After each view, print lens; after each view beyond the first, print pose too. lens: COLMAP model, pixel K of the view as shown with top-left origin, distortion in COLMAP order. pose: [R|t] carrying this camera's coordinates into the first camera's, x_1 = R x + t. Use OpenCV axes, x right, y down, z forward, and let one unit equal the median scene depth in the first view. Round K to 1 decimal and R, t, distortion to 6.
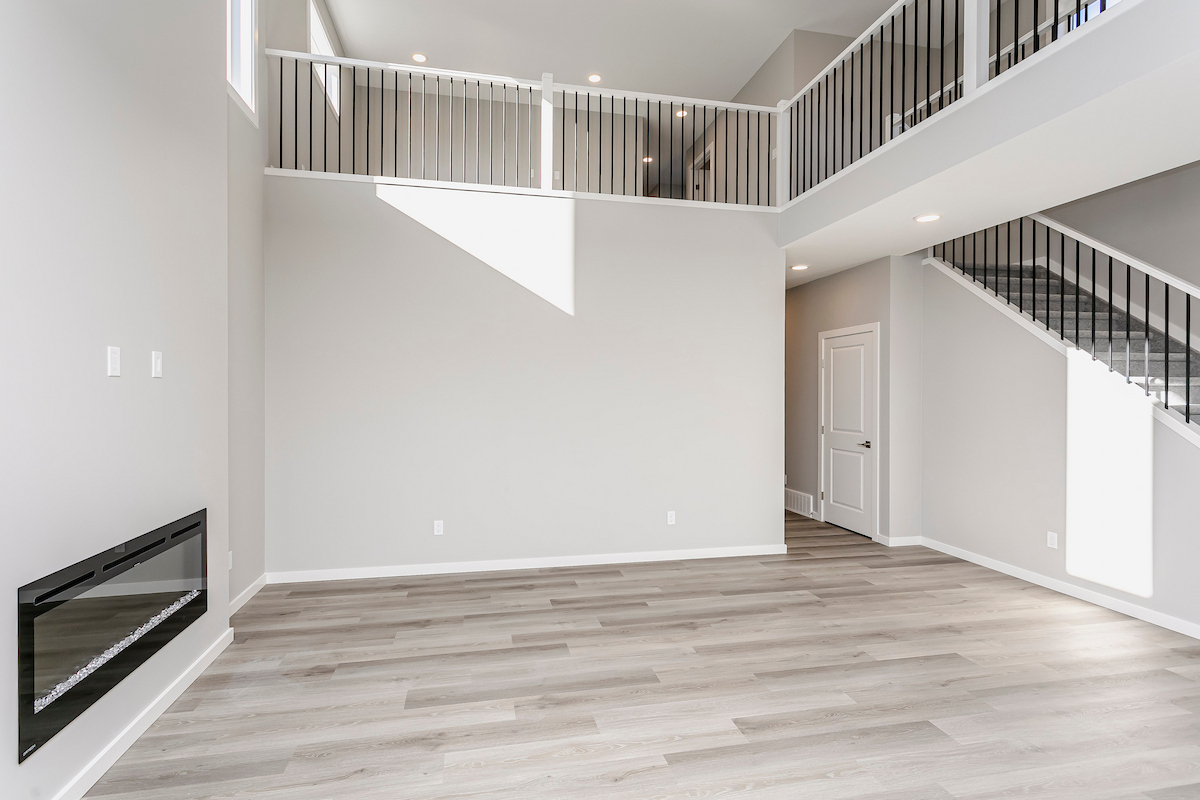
lens RADIAL K [[575.3, 0, 591.5], [0, 575.3, 397.1], [0, 0, 1]] dist [0.007257, -0.001908]
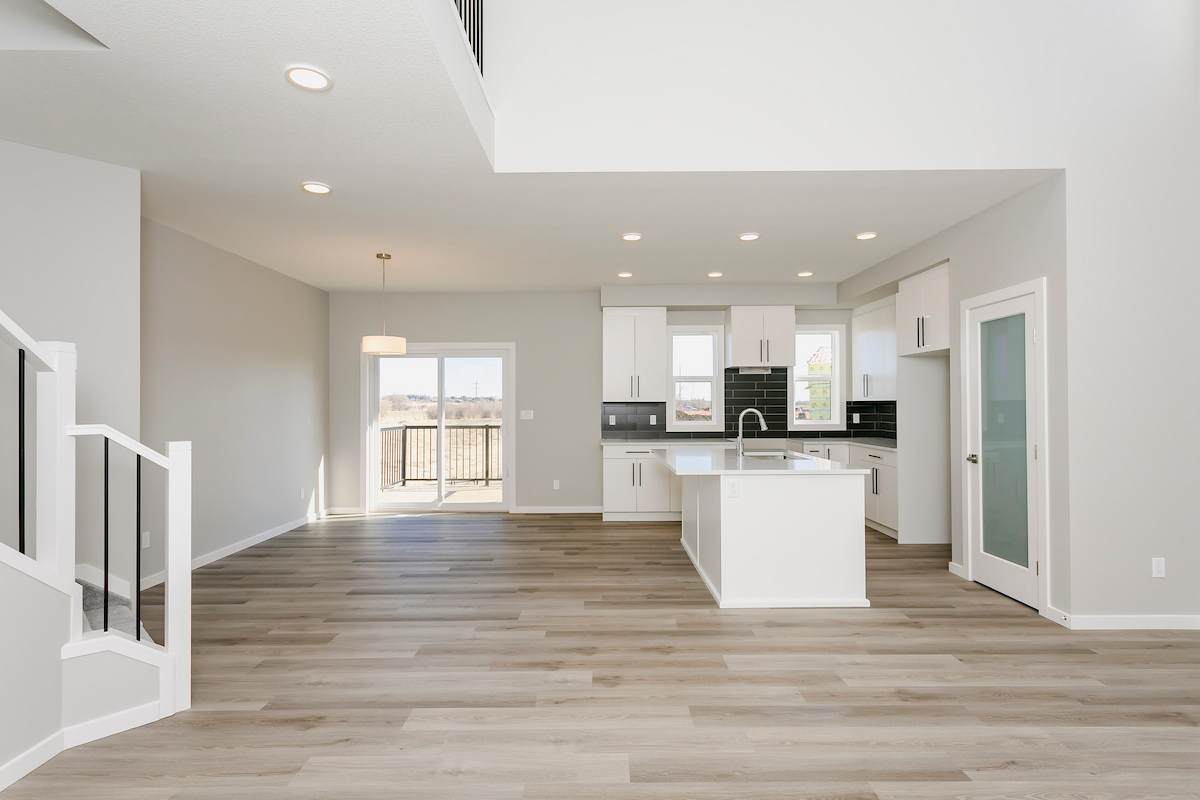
lens RADIAL K [[599.3, 0, 608.1], [0, 599.3, 401.0], [0, 0, 1]] dist [-0.005808, 0.000073]
pose [[-0.980647, 0.005079, 0.195721, 0.344240], [0.005131, 0.999987, -0.000245, 0.016360], [-0.195719, 0.000764, -0.980660, 1.400728]]
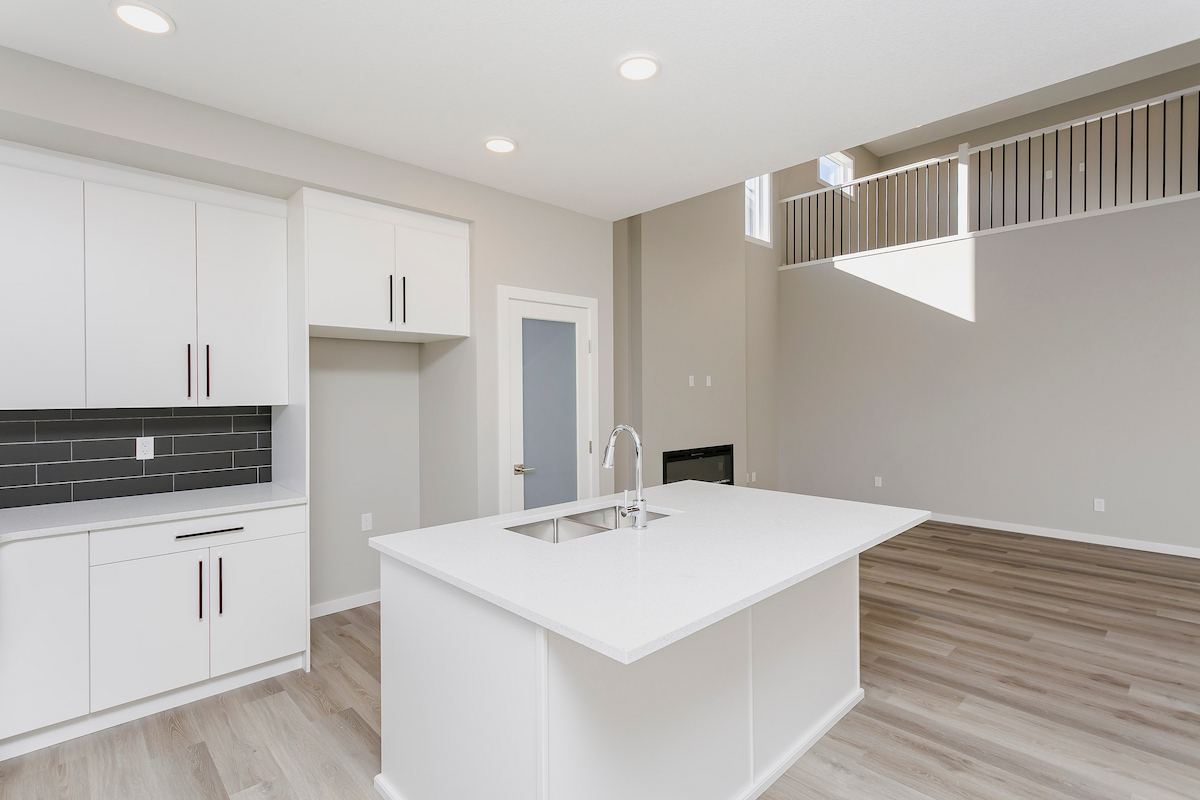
lens RADIAL K [[575.3, 0, 584.5], [0, 575.3, 391.6], [0, 0, 1]] dist [0.007257, -0.001908]
pose [[0.512598, -0.010119, -0.858569, 0.861477], [0.003238, 0.999946, -0.009852, 0.007859], [0.858622, 0.002270, 0.512604, -0.571786]]
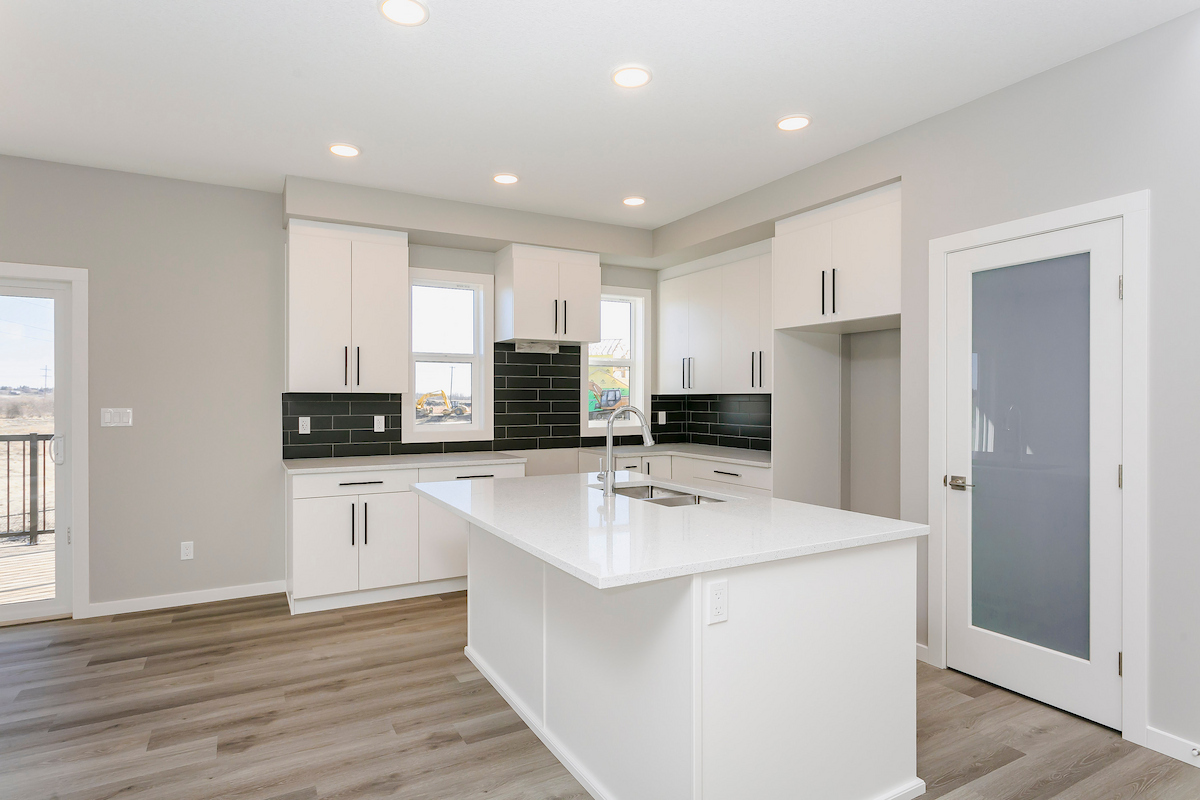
lens RADIAL K [[636.0, 0, 589.3], [0, 636.0, 401.9], [0, 0, 1]] dist [-0.001949, 0.001350]
pose [[-0.957123, 0.001496, -0.289678, 0.585144], [-0.001506, 0.999947, 0.010140, 0.023535], [0.289678, 0.010142, -0.957070, 0.641914]]
